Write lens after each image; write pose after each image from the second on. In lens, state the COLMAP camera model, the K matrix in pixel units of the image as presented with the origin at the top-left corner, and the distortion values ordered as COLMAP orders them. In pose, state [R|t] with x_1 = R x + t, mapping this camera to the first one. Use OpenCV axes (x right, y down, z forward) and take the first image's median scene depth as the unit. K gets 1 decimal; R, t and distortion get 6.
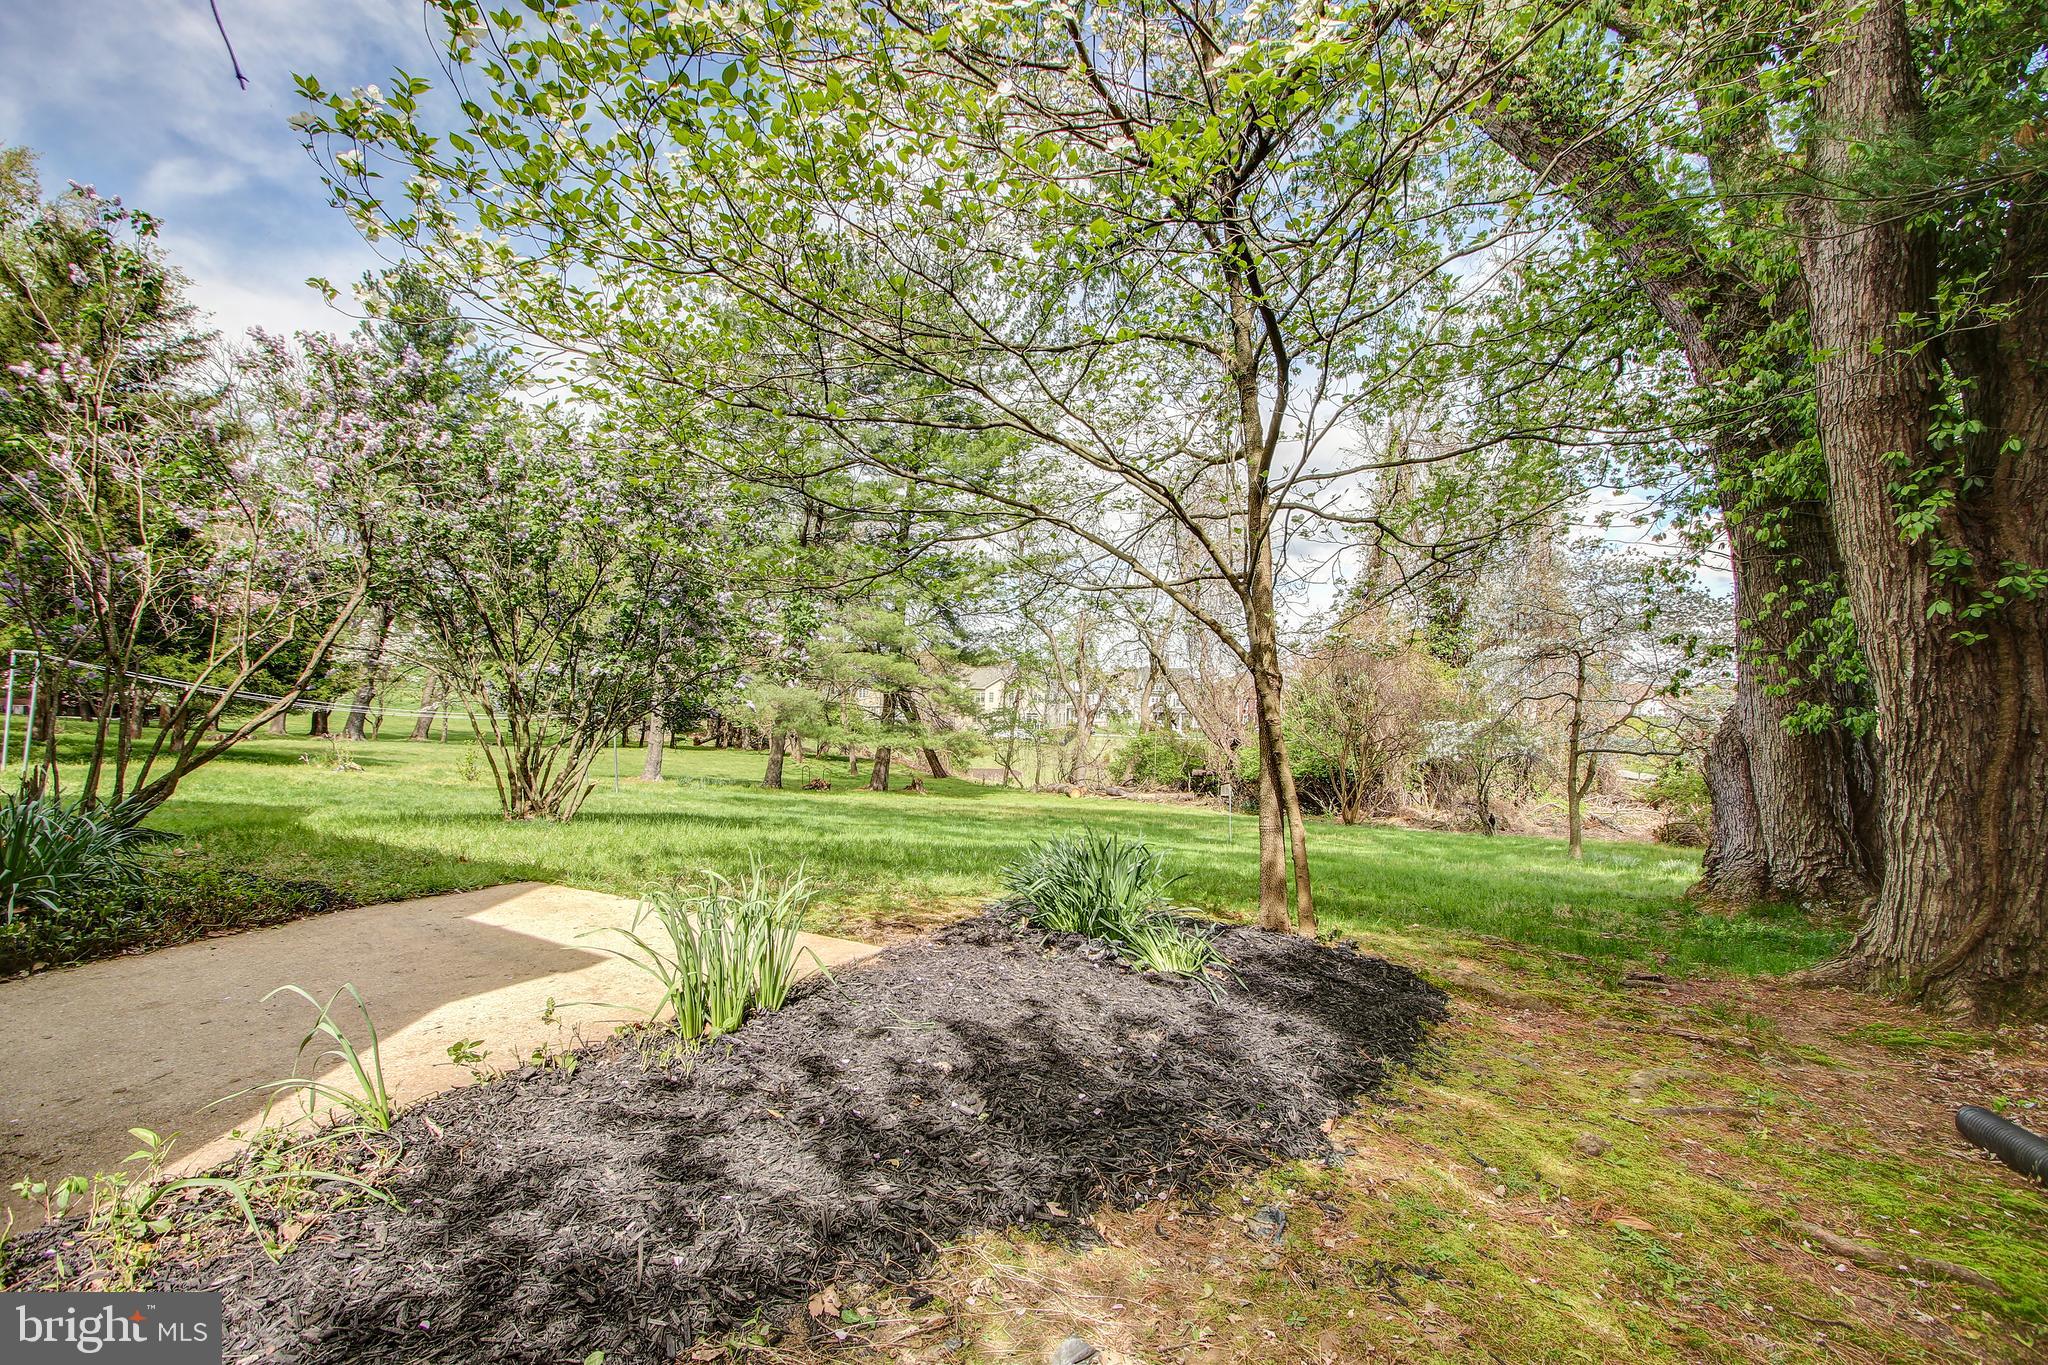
lens RADIAL K [[947.6, 0, 1037.6], [0, 947.6, 668.9], [0, 0, 1]] dist [-0.013357, 0.001737]
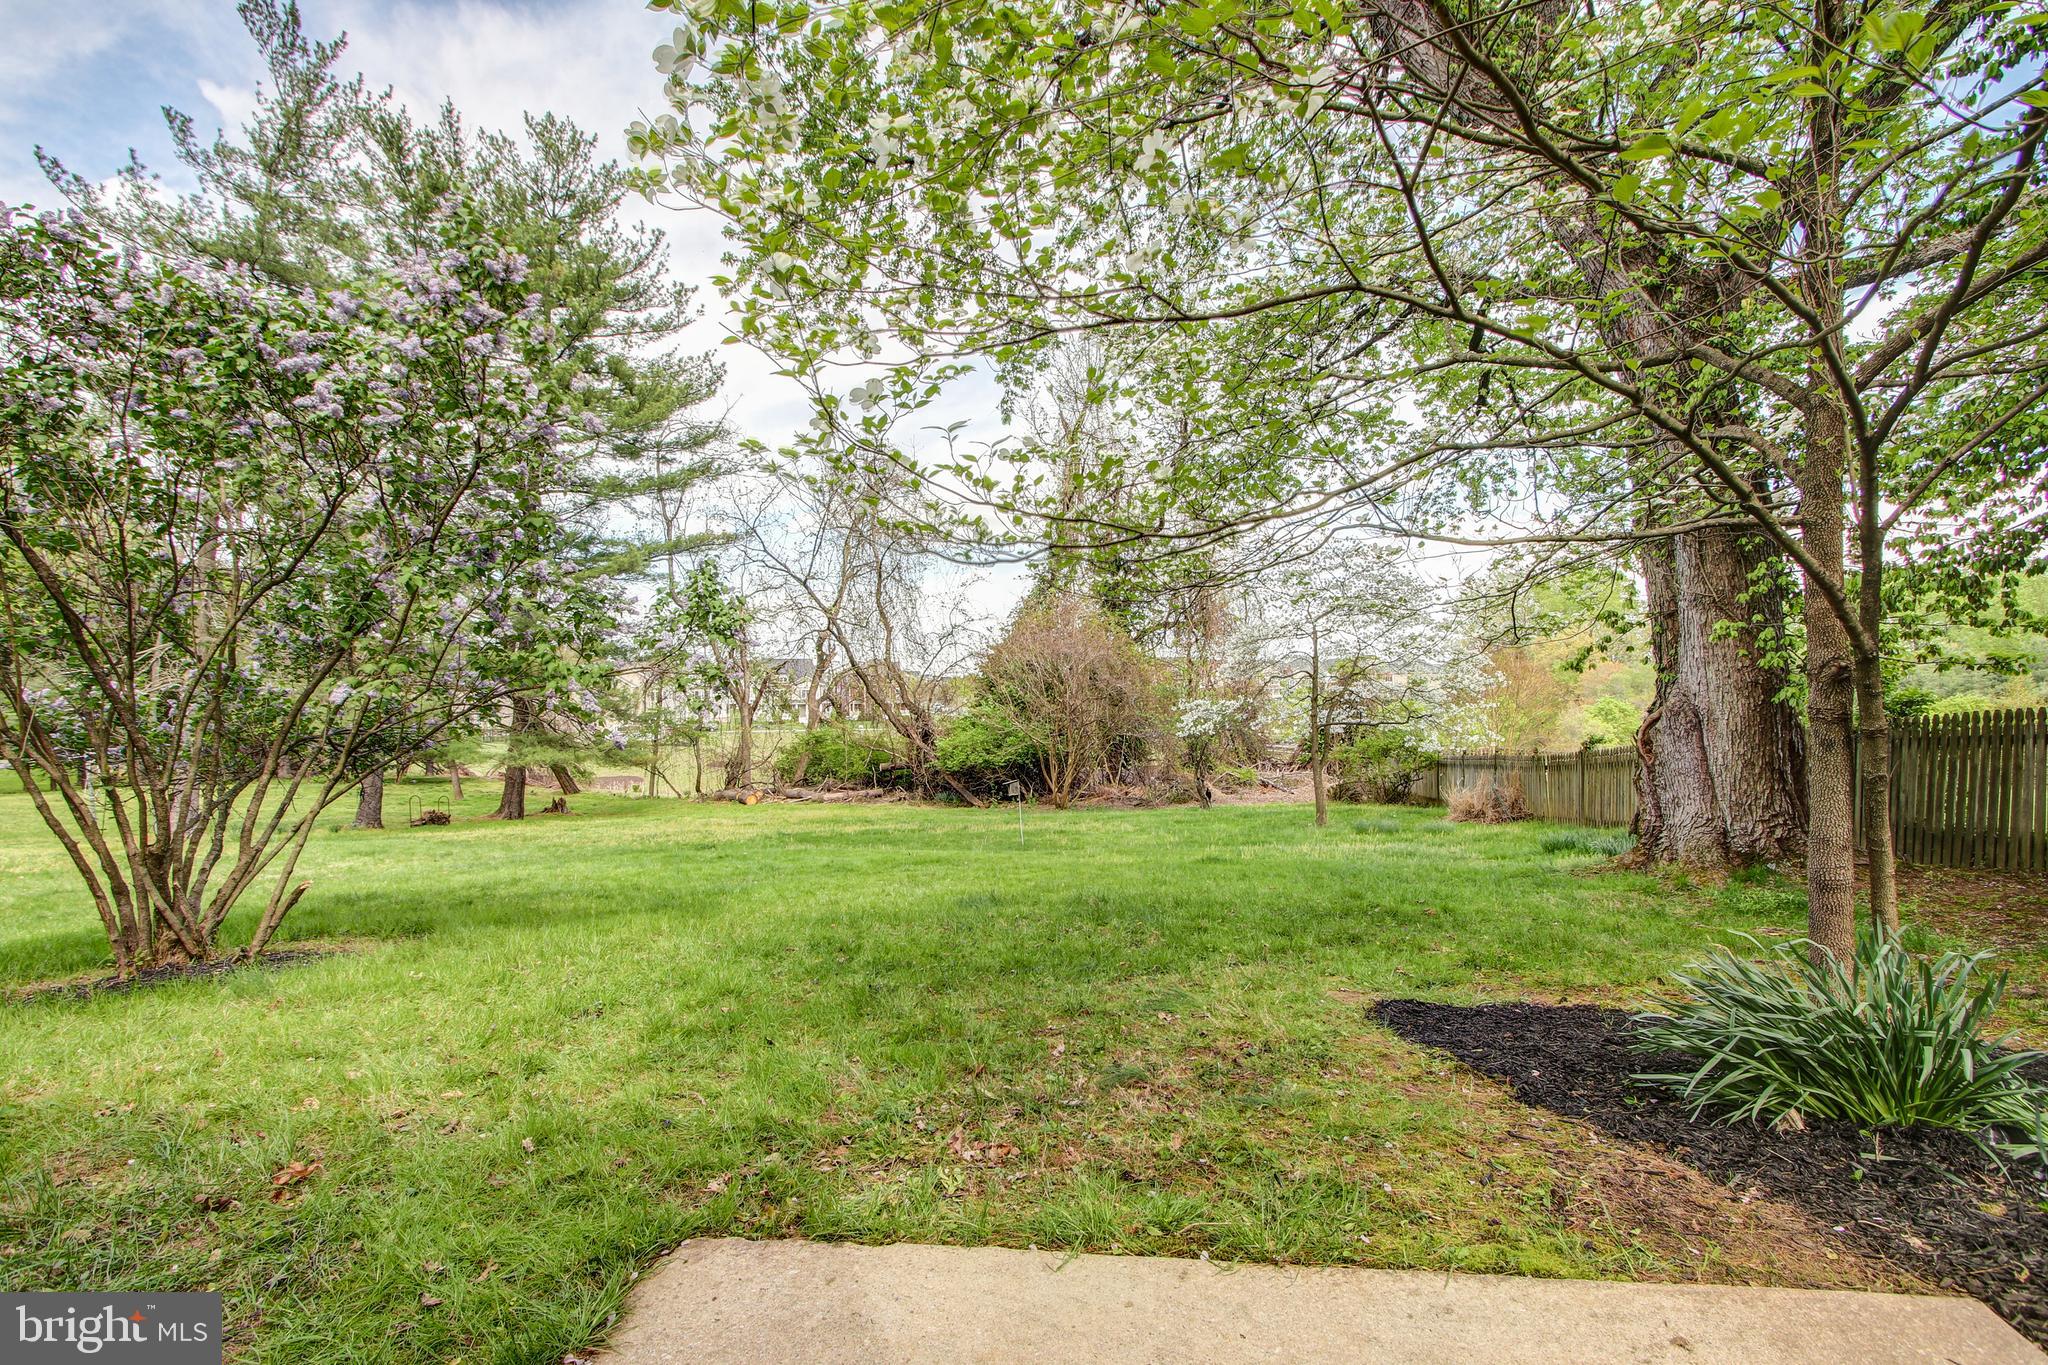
lens RADIAL K [[947.6, 0, 1037.6], [0, 947.6, 668.9], [0, 0, 1]] dist [-0.013357, 0.001737]
pose [[0.917071, -0.034813, 0.397201, -0.279748], [0.029430, 0.999374, 0.019643, -0.011486], [-0.397636, -0.006324, 0.917521, 0.291876]]
